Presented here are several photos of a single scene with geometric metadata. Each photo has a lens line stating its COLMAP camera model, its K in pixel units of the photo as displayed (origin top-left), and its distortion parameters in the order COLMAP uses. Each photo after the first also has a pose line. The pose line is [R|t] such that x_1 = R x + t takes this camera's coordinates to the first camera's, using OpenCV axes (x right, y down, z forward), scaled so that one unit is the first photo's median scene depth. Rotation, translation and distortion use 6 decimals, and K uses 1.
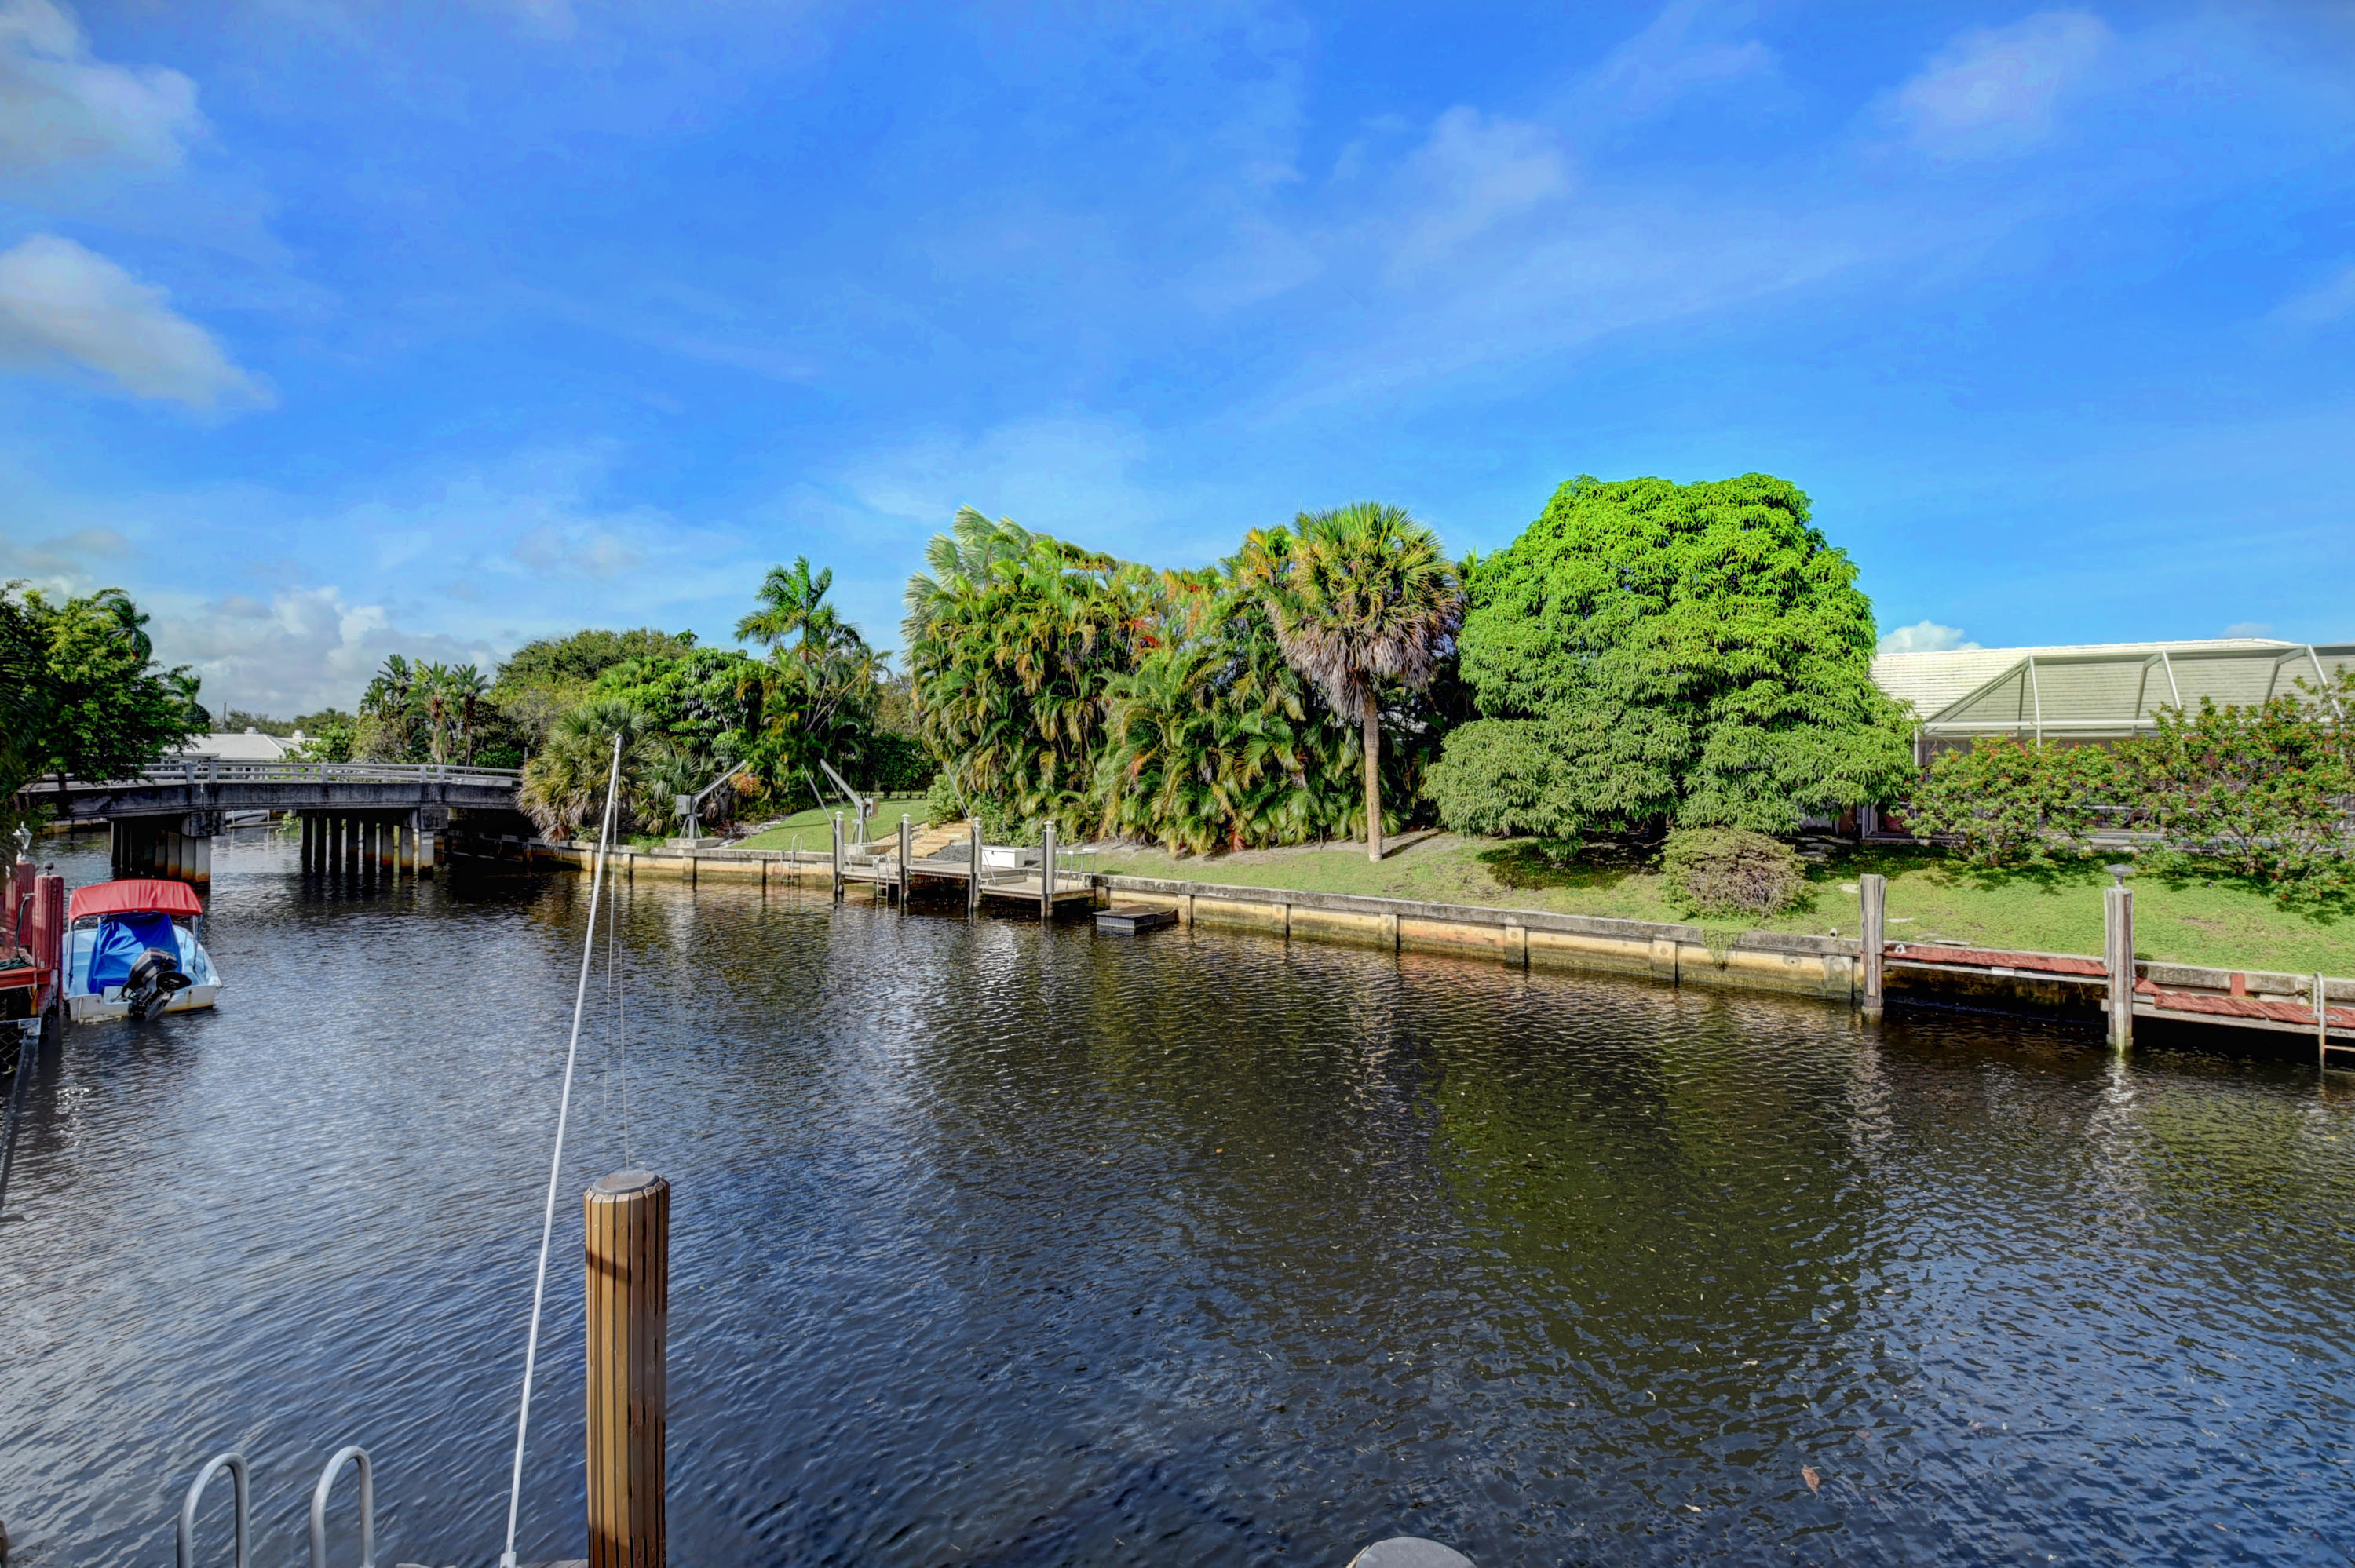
lens RADIAL K [[1032.6, 0, 1171.0], [0, 1032.6, 760.0], [0, 0, 1]] dist [0.053552, -0.025096]
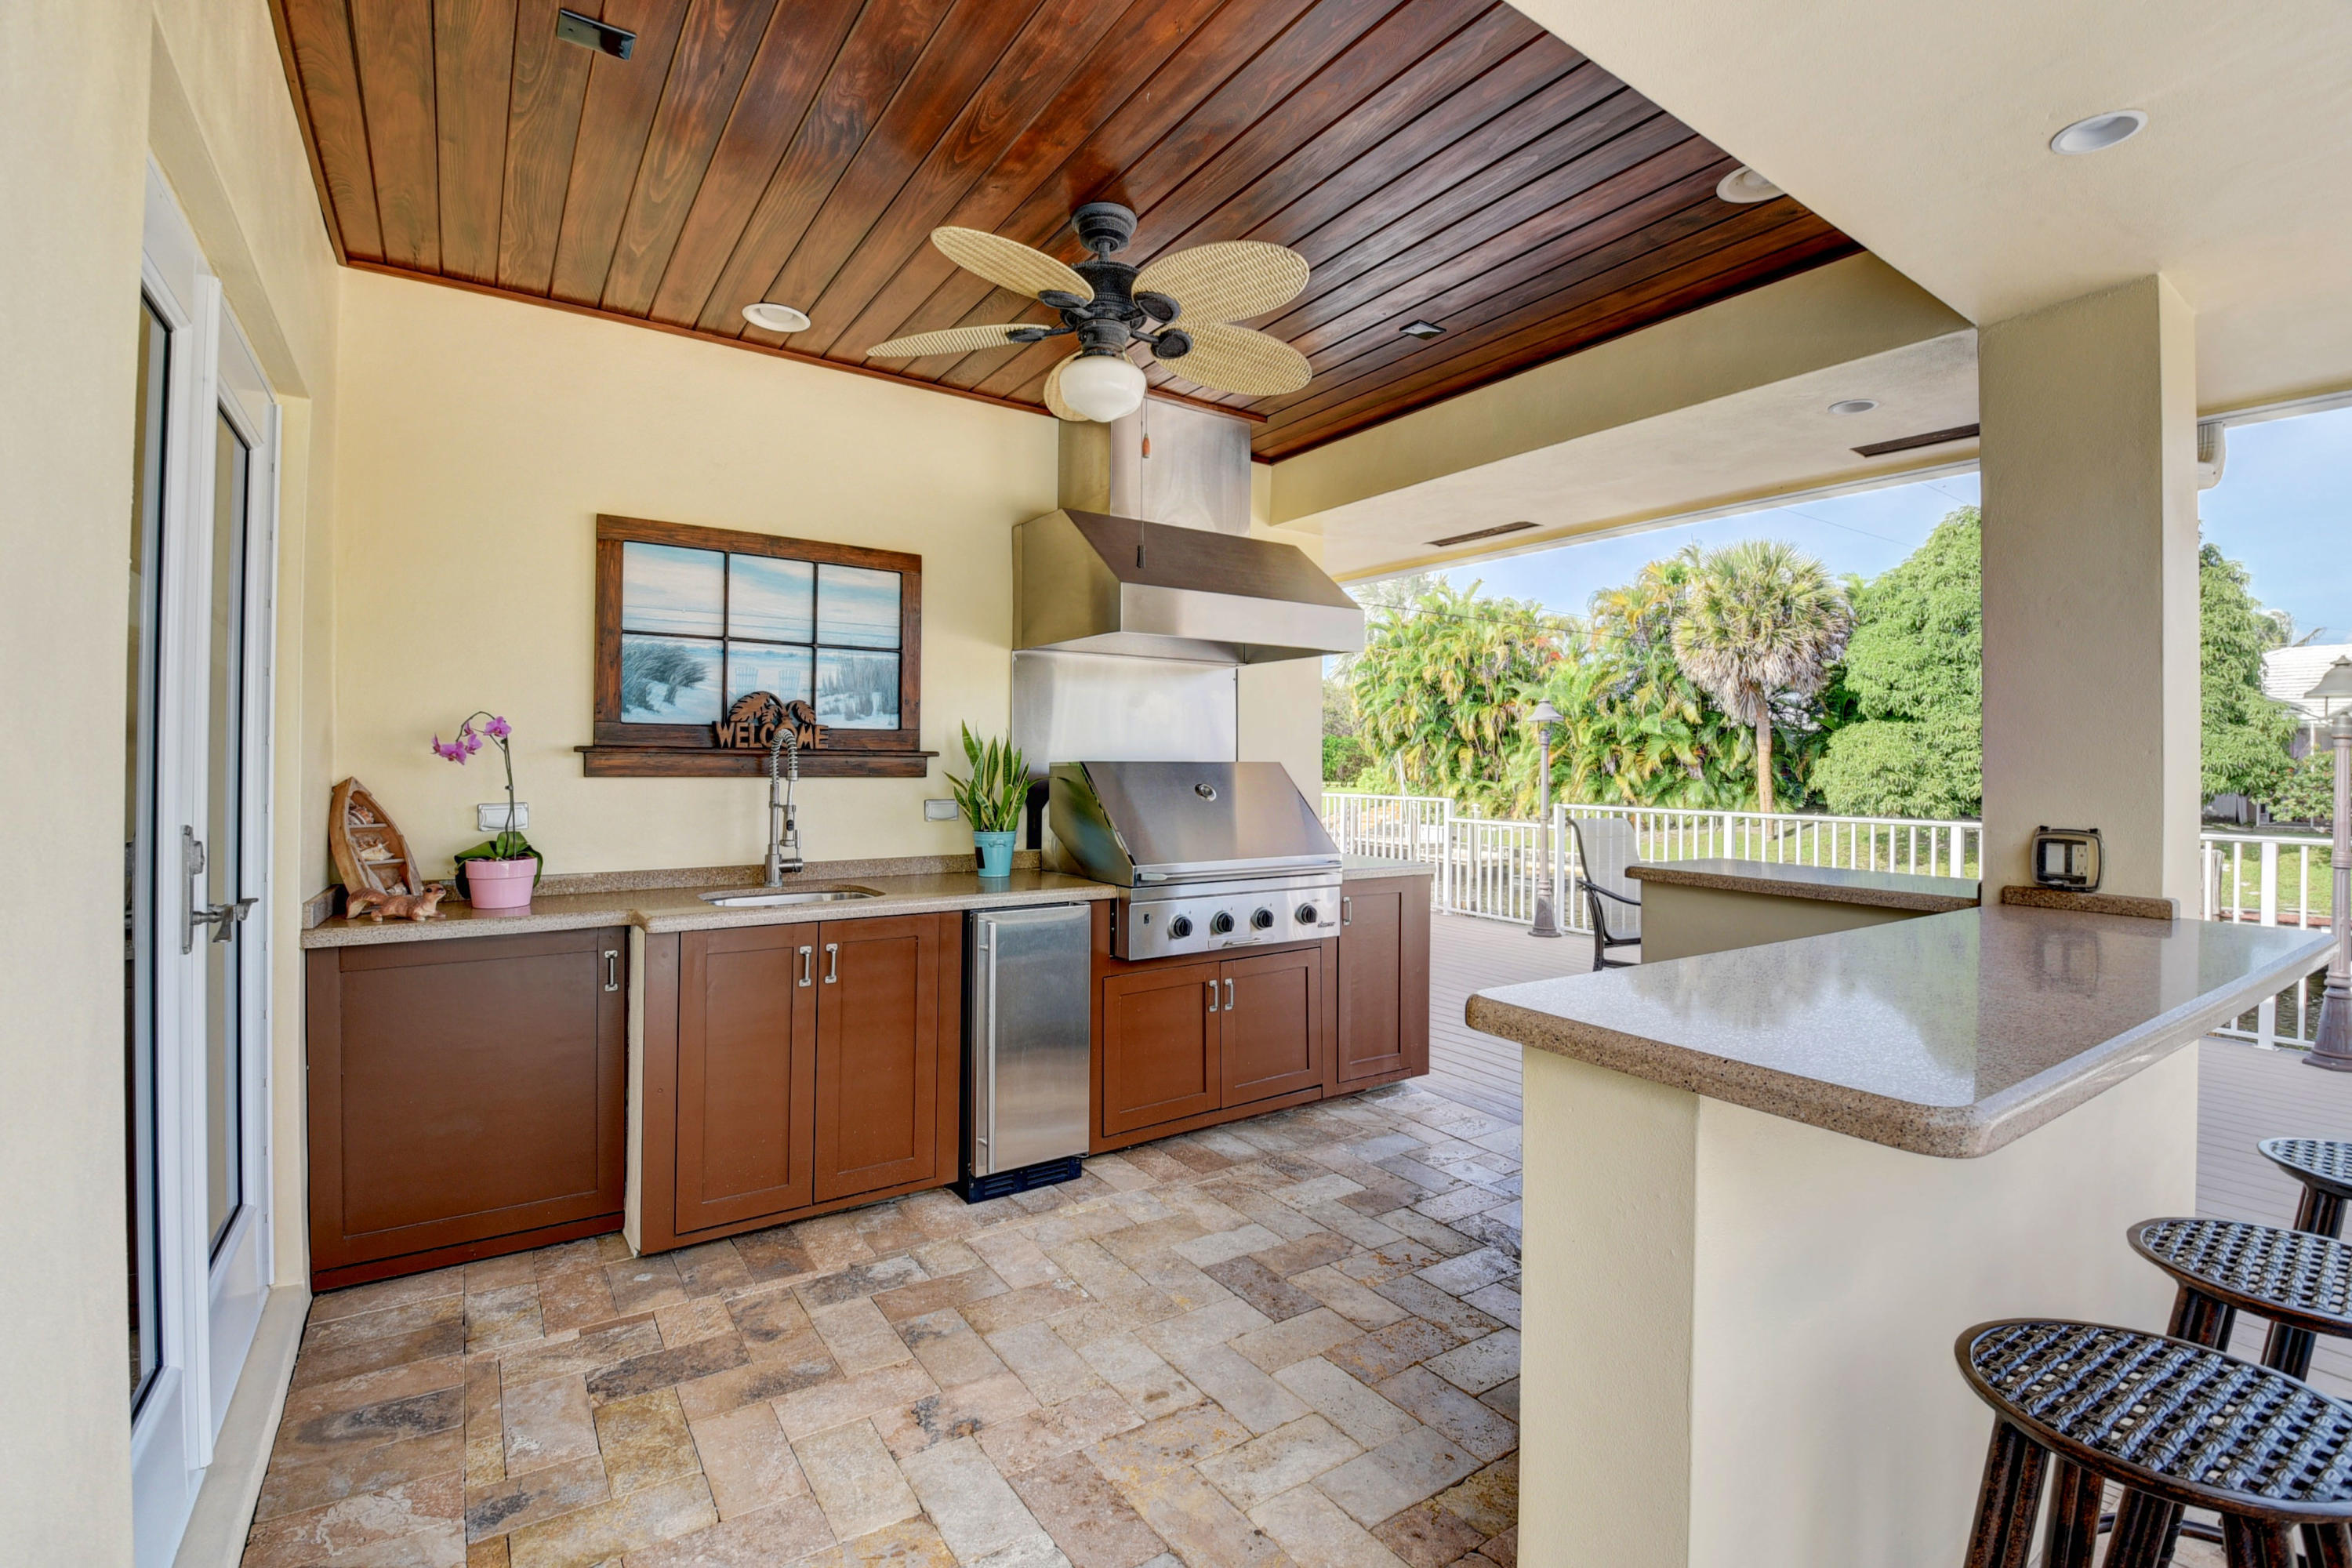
lens RADIAL K [[1035.7, 0, 1131.7], [0, 1035.7, 764.4], [0, 0, 1]] dist [-0.028610, 0.000281]
pose [[0.931139, -0.001965, -0.364658, -0.050859], [0.006508, 0.999916, 0.011231, -0.007409], [0.364606, -0.012831, 0.931074, -0.347738]]
